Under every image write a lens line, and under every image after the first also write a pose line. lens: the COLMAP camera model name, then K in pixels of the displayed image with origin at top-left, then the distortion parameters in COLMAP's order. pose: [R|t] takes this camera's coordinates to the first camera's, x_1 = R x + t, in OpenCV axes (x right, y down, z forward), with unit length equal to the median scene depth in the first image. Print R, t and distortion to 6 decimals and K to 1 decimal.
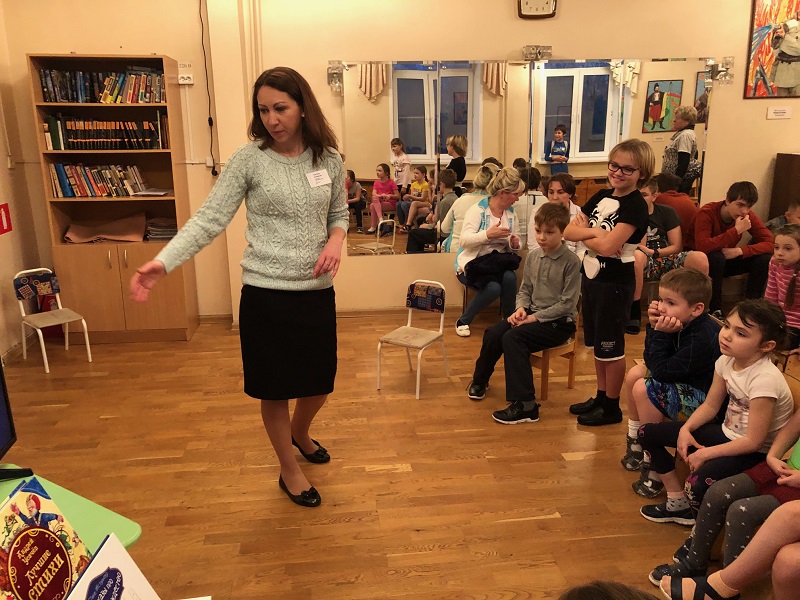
lens RADIAL K [[673.8, 0, 400.0], [0, 673.8, 295.0], [0, 0, 1]] dist [0.077328, -0.005996]
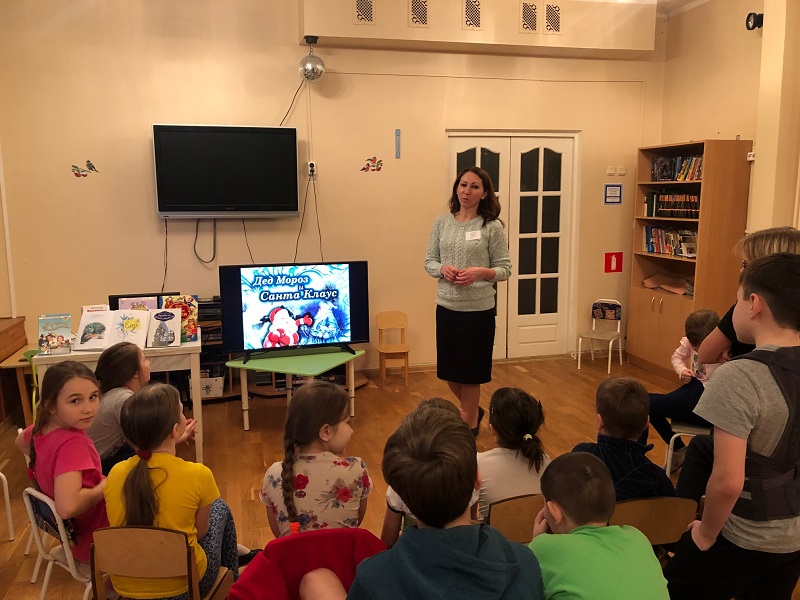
lens RADIAL K [[673.8, 0, 399.0], [0, 673.8, 301.4], [0, 0, 1]] dist [0.077328, -0.005996]
pose [[0.140752, 0.164925, -0.976211, 0.725867], [-0.258439, 0.957961, 0.124580, -0.092307], [0.955719, 0.234756, 0.177458, 0.343688]]
